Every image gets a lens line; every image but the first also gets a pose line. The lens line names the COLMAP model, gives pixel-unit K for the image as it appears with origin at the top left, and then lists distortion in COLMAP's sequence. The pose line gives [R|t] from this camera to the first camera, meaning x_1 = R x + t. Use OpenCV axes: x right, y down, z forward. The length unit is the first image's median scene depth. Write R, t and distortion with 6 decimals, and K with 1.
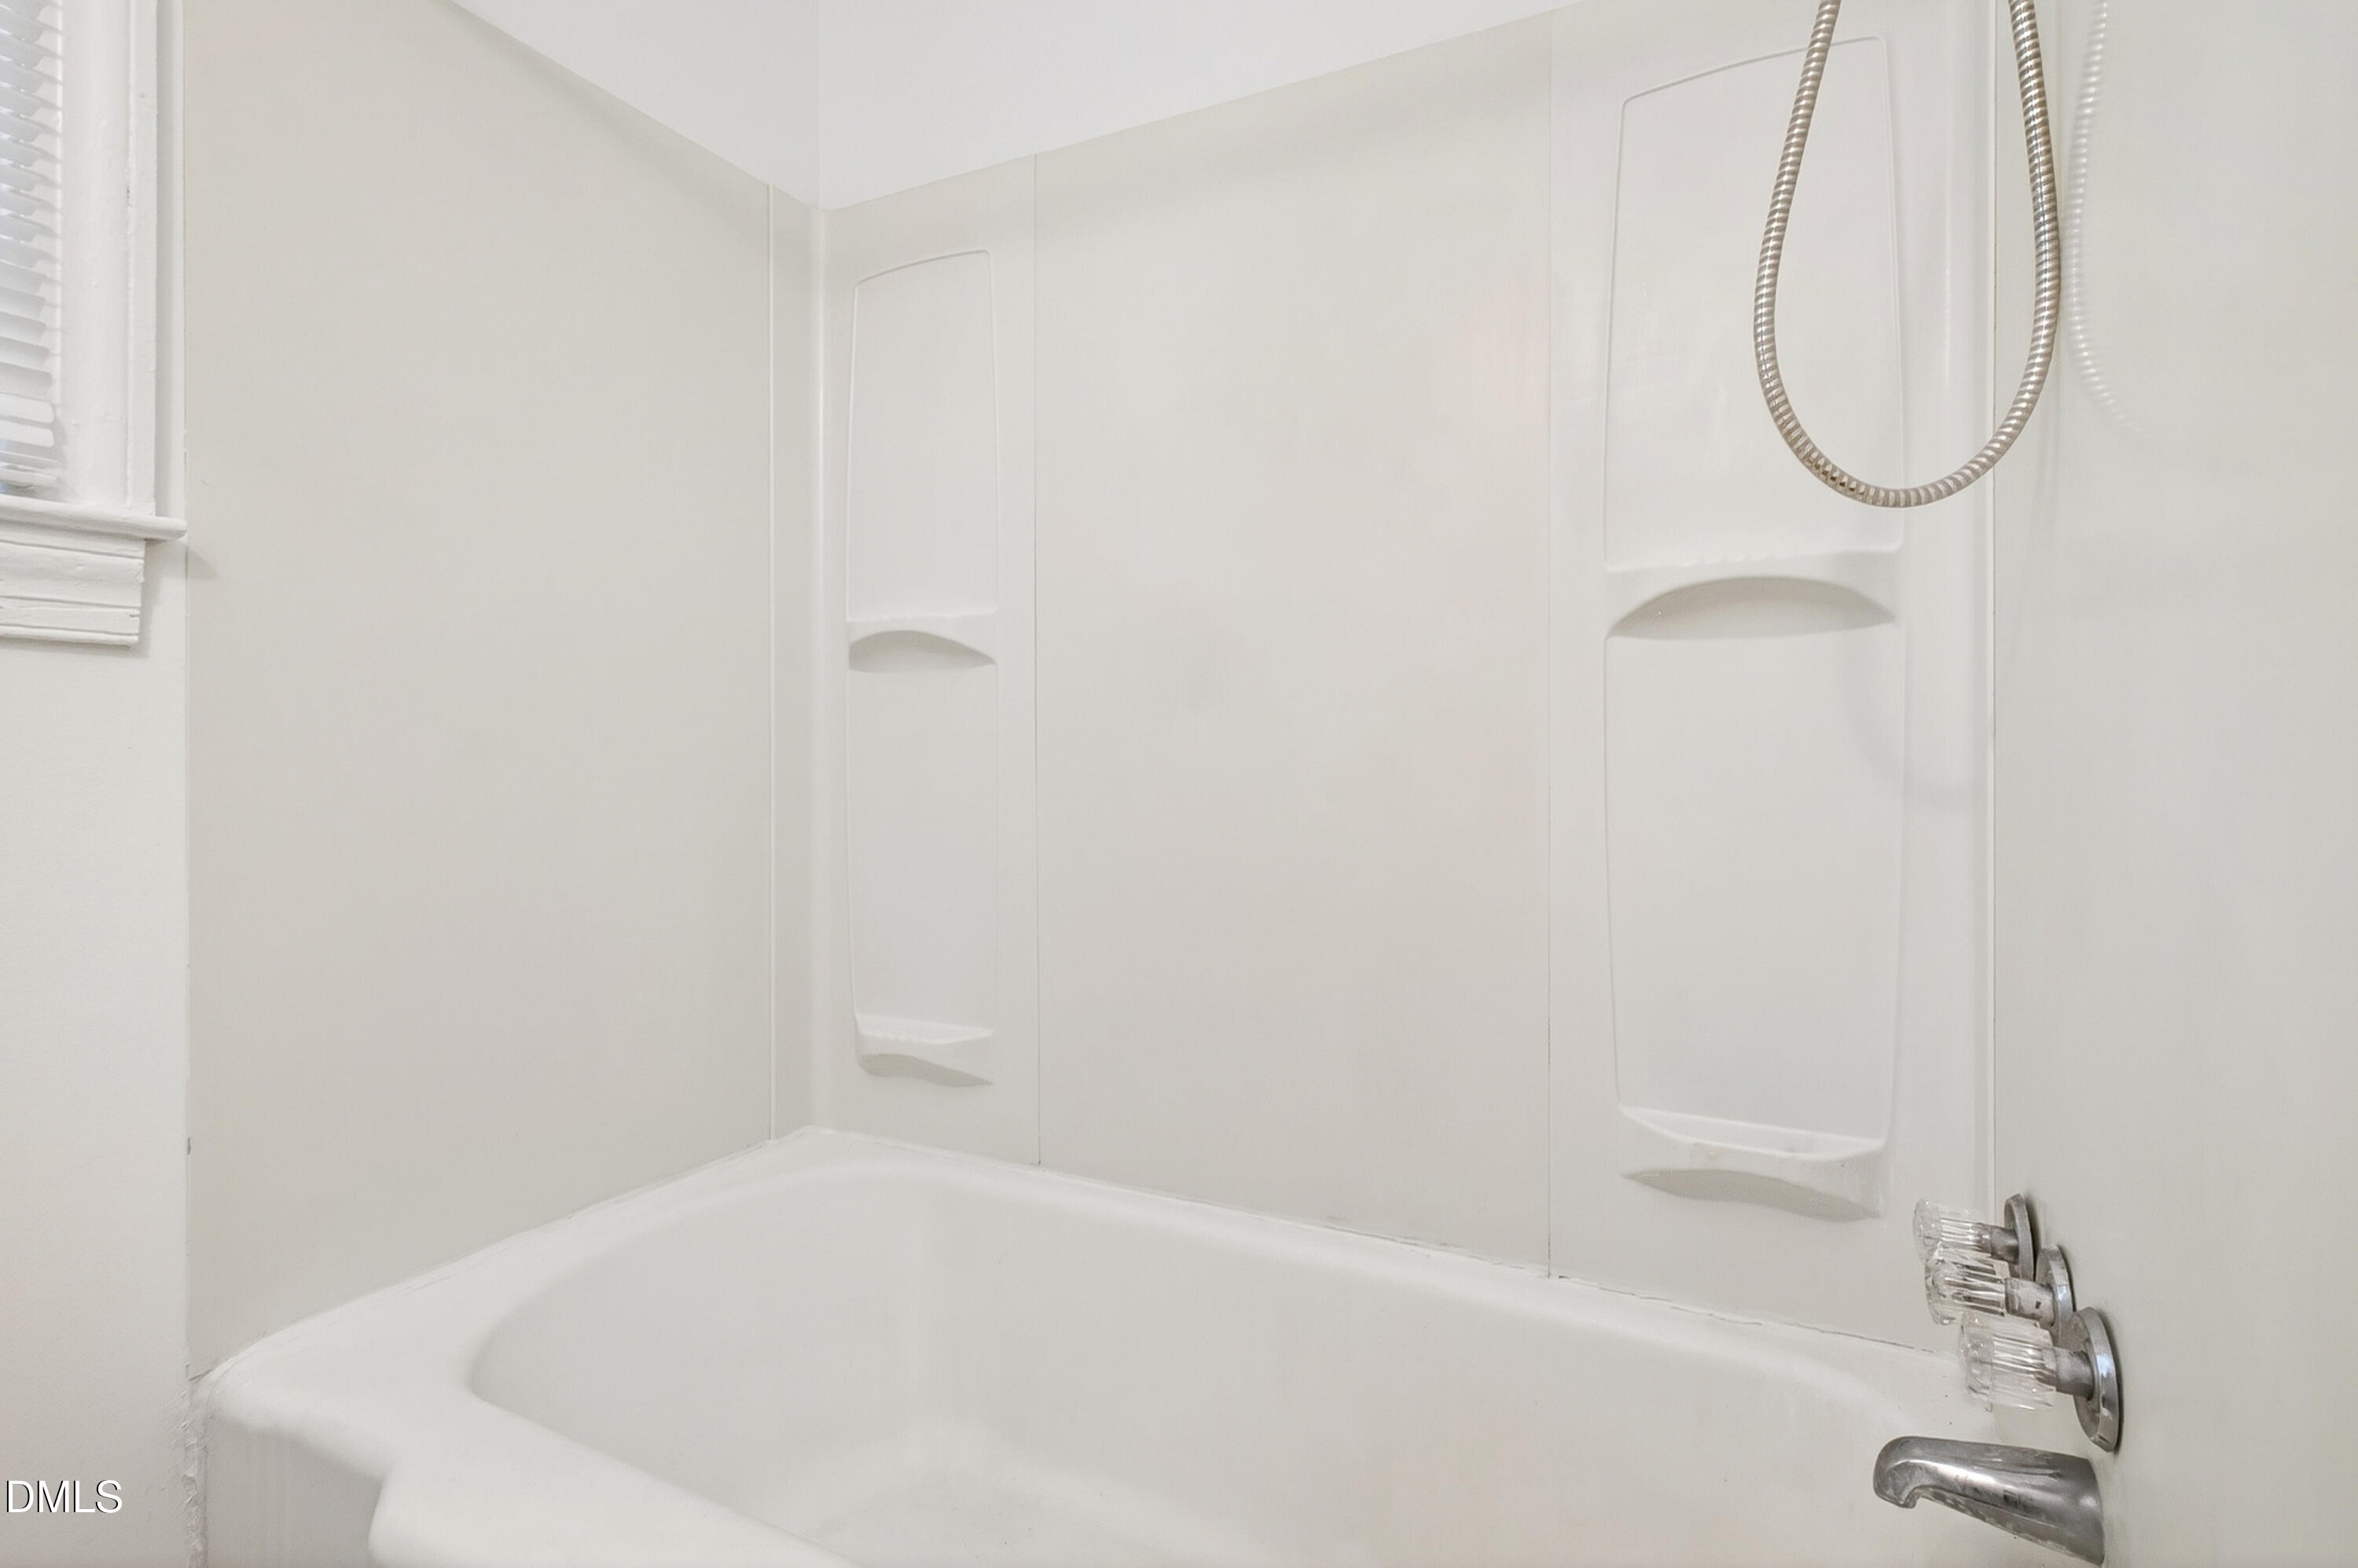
lens RADIAL K [[1083.2, 0, 1184.6], [0, 1083.2, 774.5], [0, 0, 1]] dist [-0.004415, 0.000090]
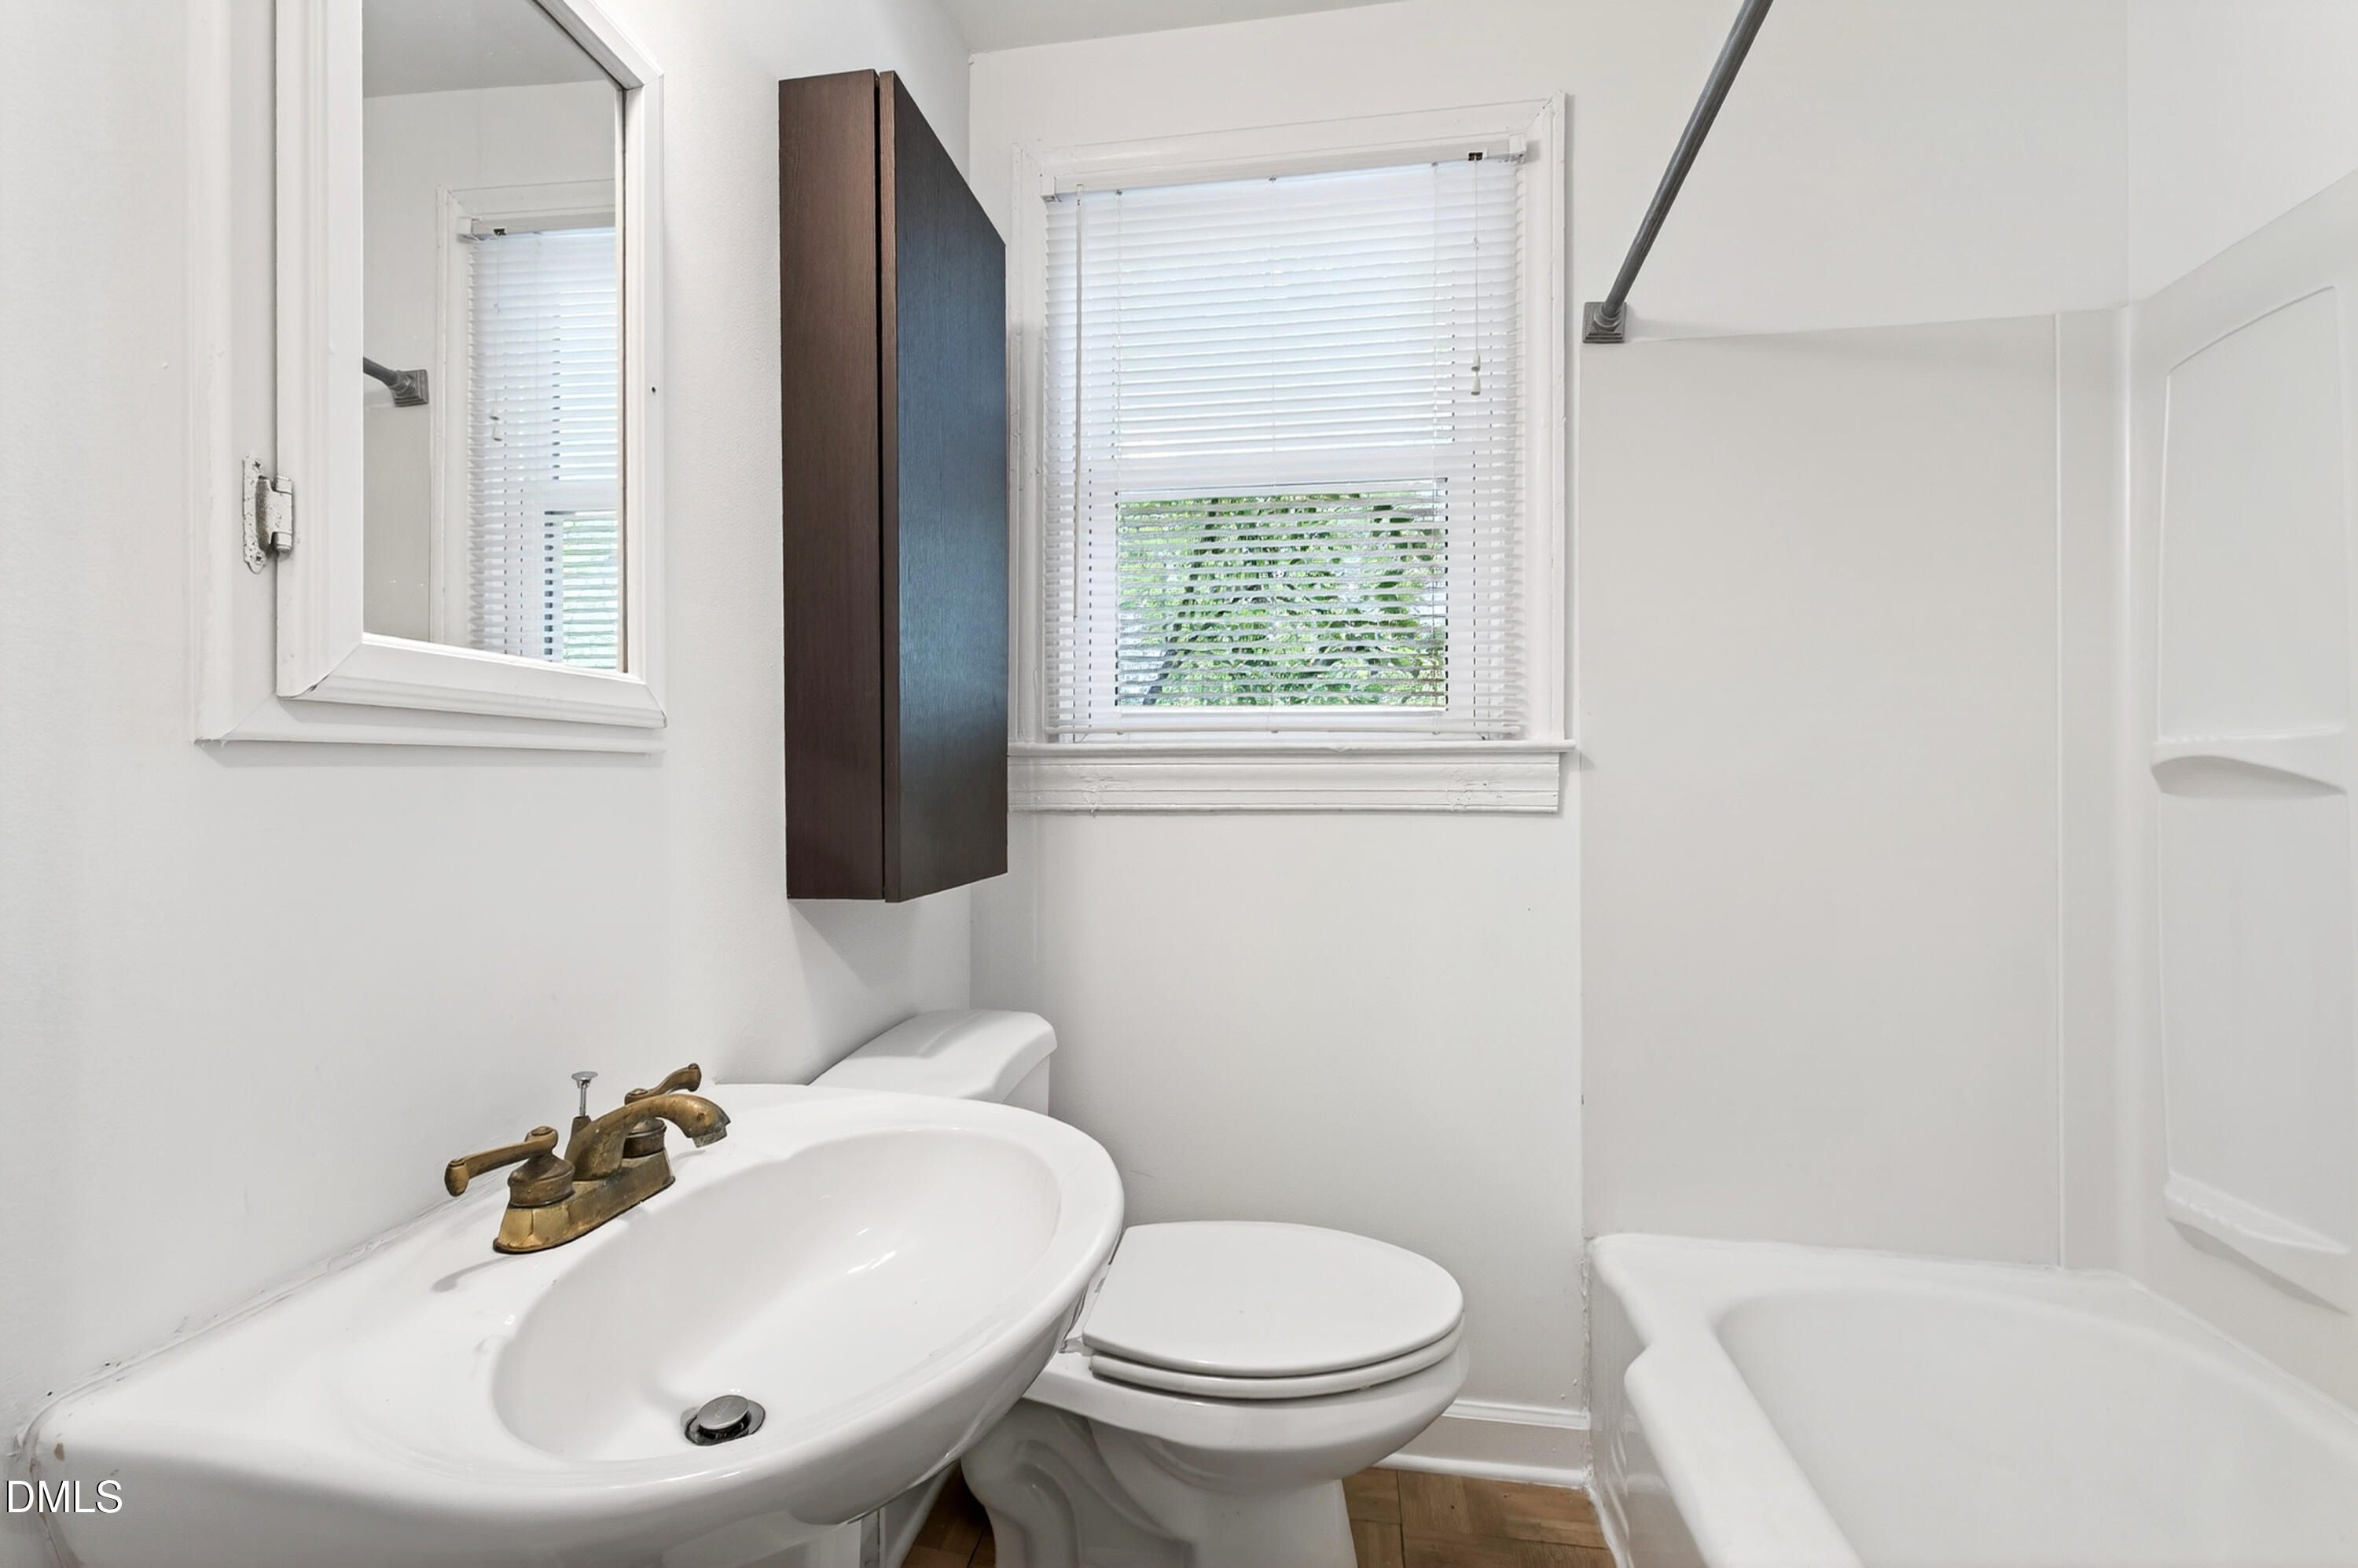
lens RADIAL K [[1020.9, 0, 1183.3], [0, 1020.9, 788.7], [0, 0, 1]] dist [0.004225, -0.001110]
pose [[0.269472, -0.003452, -0.963002, 0.326739], [-0.011172, 0.999915, -0.006711, -0.091438], [0.962943, 0.012567, 0.269410, -0.037487]]
